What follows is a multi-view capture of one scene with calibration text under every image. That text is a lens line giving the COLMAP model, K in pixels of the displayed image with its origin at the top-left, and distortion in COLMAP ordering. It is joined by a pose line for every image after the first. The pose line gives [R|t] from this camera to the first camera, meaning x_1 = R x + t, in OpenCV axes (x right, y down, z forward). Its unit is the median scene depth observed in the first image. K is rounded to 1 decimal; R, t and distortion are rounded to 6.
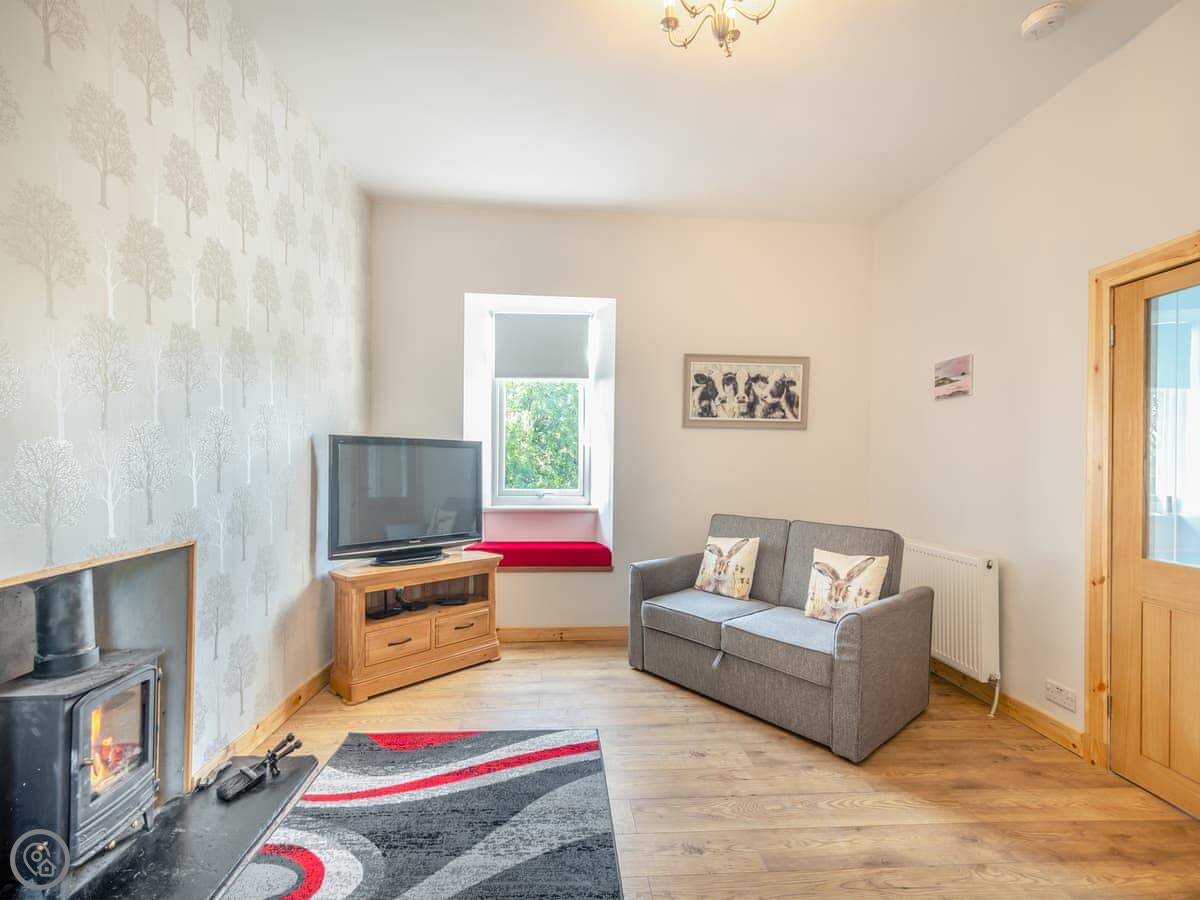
lens RADIAL K [[518.9, 0, 578.5], [0, 518.9, 462.7], [0, 0, 1]] dist [0.019179, -0.000498]
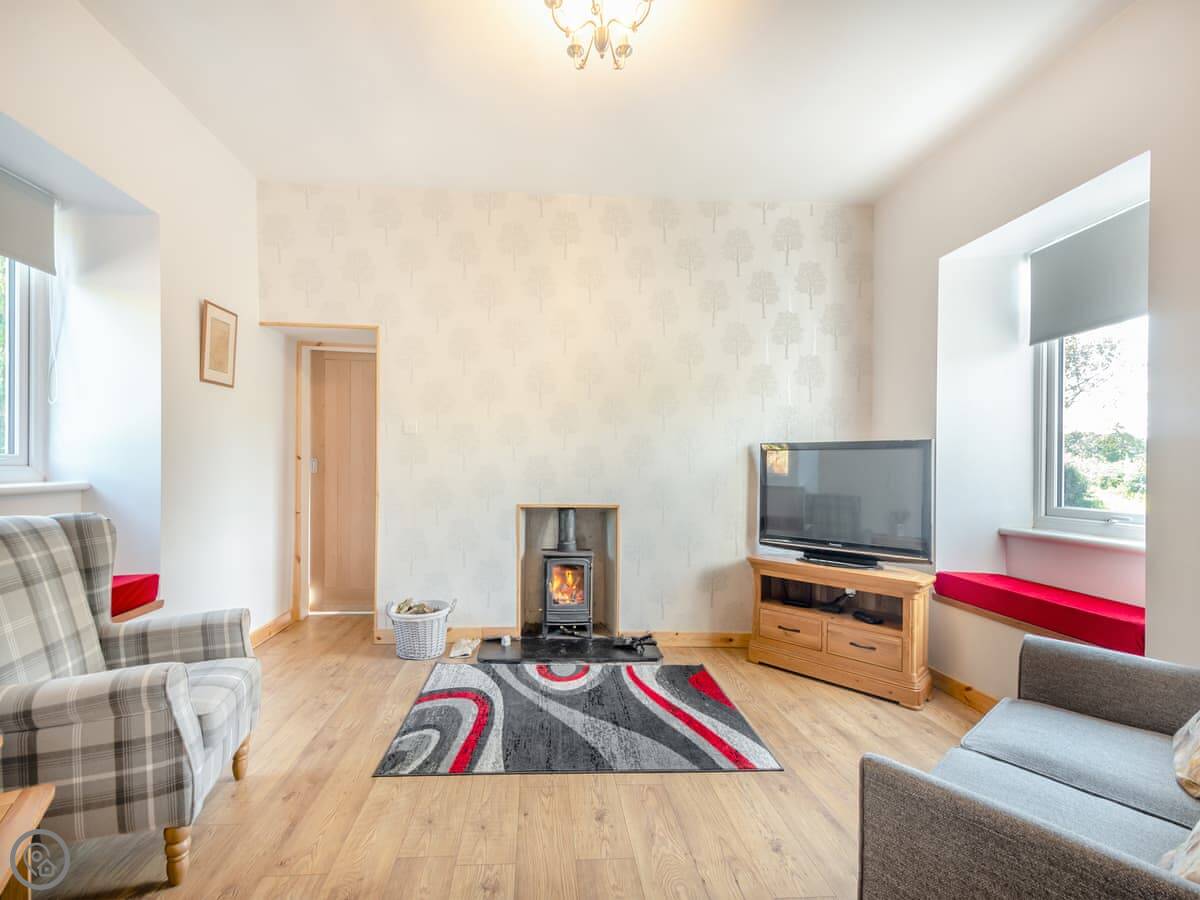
lens RADIAL K [[518.9, 0, 578.5], [0, 518.9, 462.7], [0, 0, 1]] dist [0.019179, -0.000498]
pose [[0.024240, -0.022265, -0.999458, 0.942052], [-0.010333, 0.999693, -0.022521, 0.032029], [0.999653, 0.010874, 0.024002, 0.668583]]
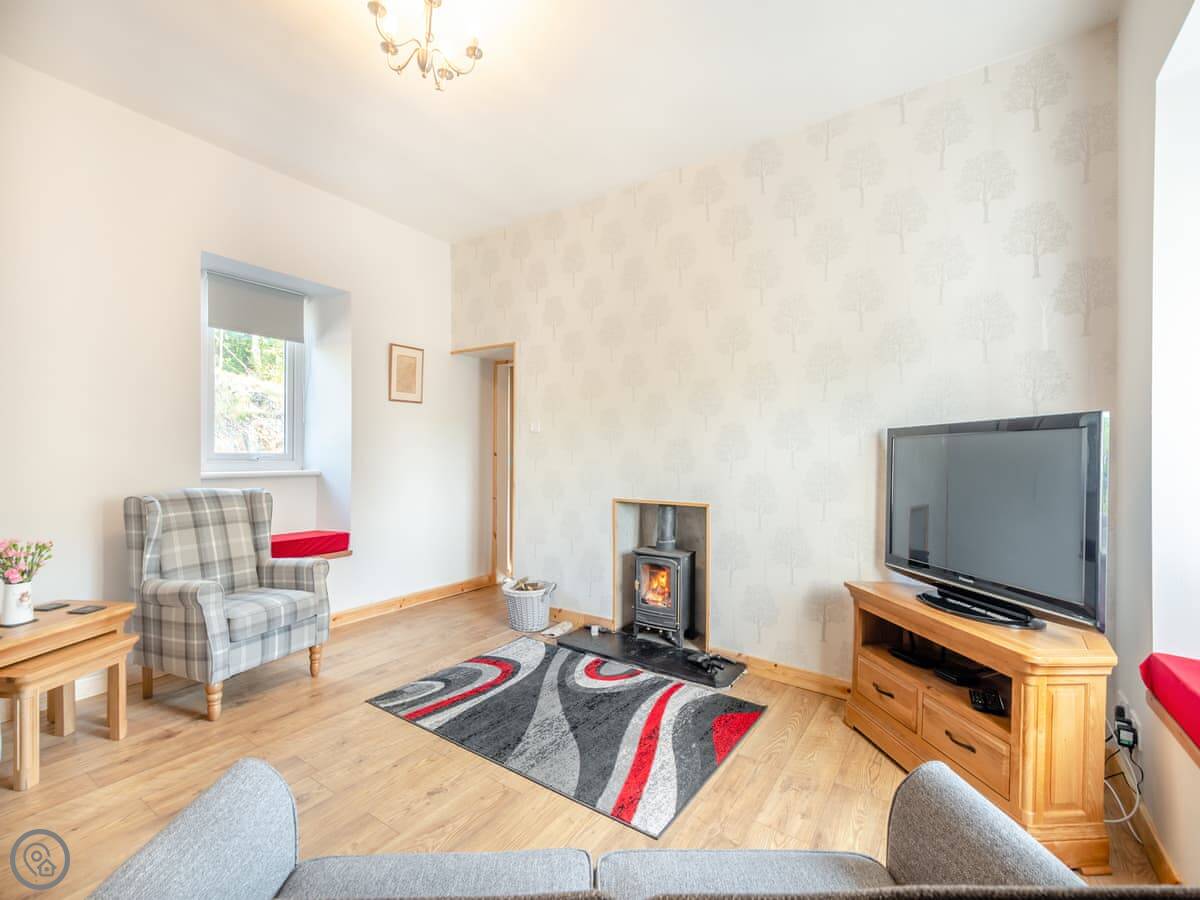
lens RADIAL K [[519.3, 0, 605.6], [0, 519.3, 455.1], [0, 0, 1]] dist [0.018602, -0.000374]
pose [[-0.581071, -0.027787, -0.813378, 0.682123], [-0.019713, 0.999604, -0.020066, 0.023802], [0.813614, 0.004375, -0.581389, 1.409502]]
